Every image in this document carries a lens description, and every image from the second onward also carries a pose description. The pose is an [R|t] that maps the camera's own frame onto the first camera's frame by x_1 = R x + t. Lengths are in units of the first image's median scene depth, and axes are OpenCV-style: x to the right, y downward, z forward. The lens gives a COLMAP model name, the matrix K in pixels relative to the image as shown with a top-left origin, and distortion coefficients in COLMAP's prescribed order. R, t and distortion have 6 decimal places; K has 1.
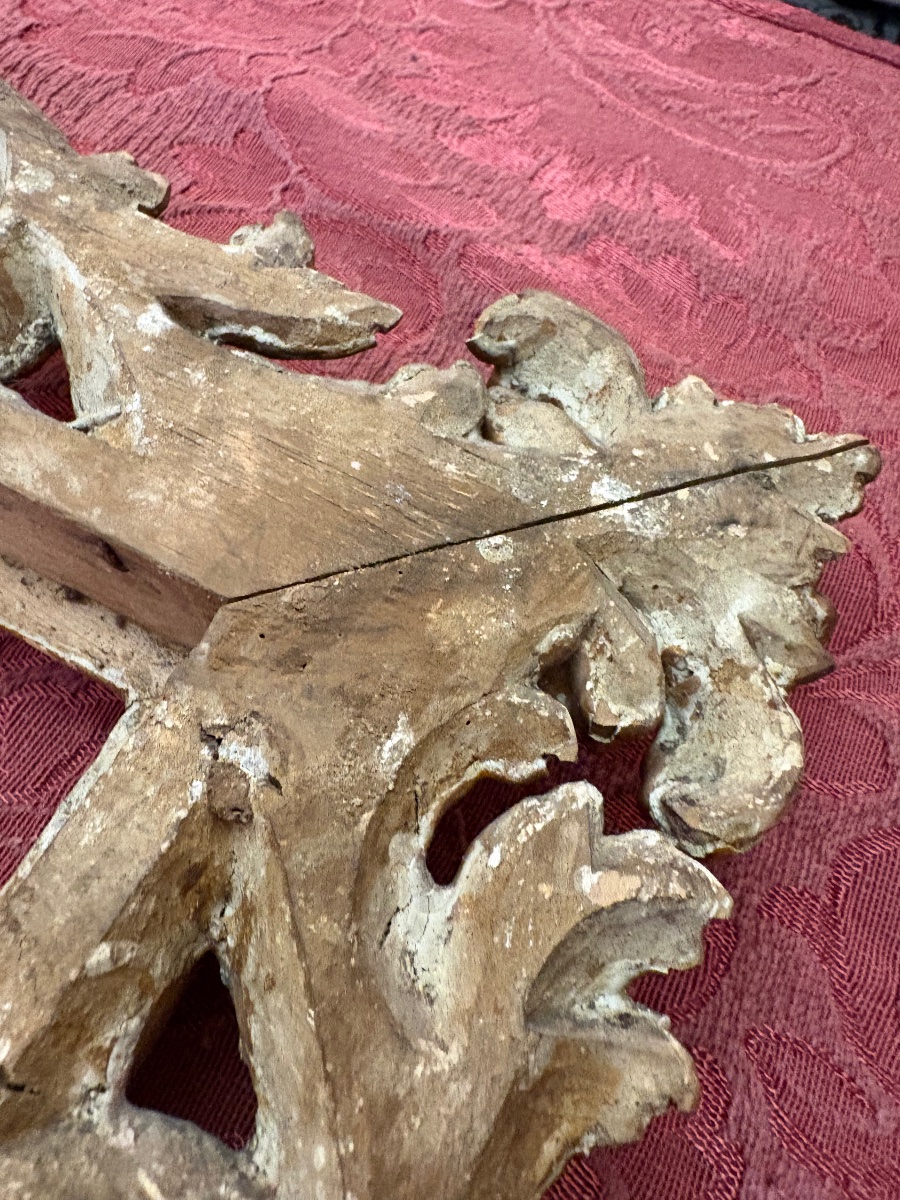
lens RADIAL K [[926.9, 0, 449.0], [0, 926.9, 530.1], [0, 0, 1]] dist [-0.000240, -0.001314]
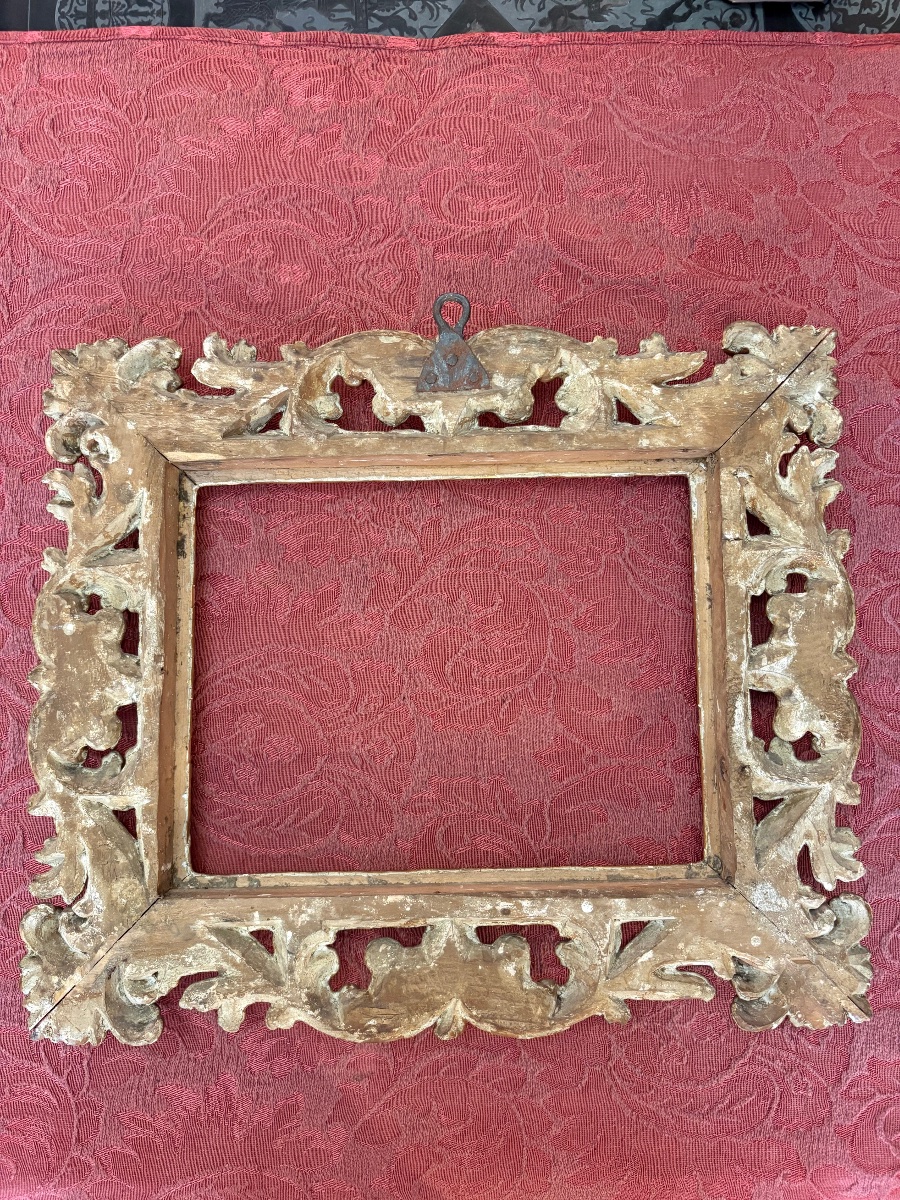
lens RADIAL K [[924.9, 0, 450.0], [0, 924.9, 600.0], [0, 0, 1]] dist [0.004895, 0.002040]
pose [[0.887738, -0.456042, -0.062822, -1.537149], [0.432225, 0.778739, 0.454695, -2.071719], [-0.158438, -0.430803, 0.888429, -3.306123]]
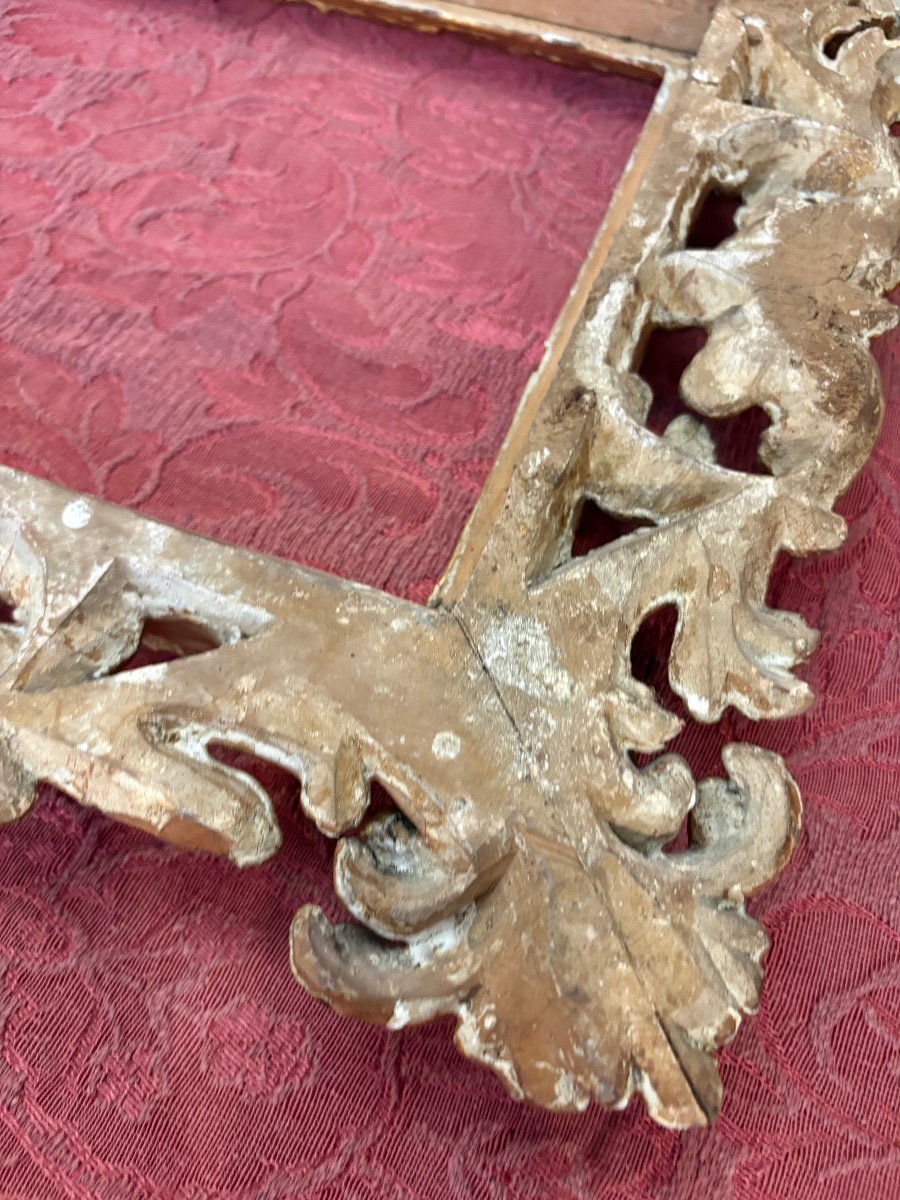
lens RADIAL K [[922.3, 0, 450.0], [0, 922.3, 600.0], [0, 0, 1]] dist [-0.009092, -0.010199]
pose [[0.990727, -0.126295, -0.050086, -1.139964], [0.129052, 0.990040, 0.056269, 1.593229], [0.042480, -0.062211, 0.997159, -1.769344]]
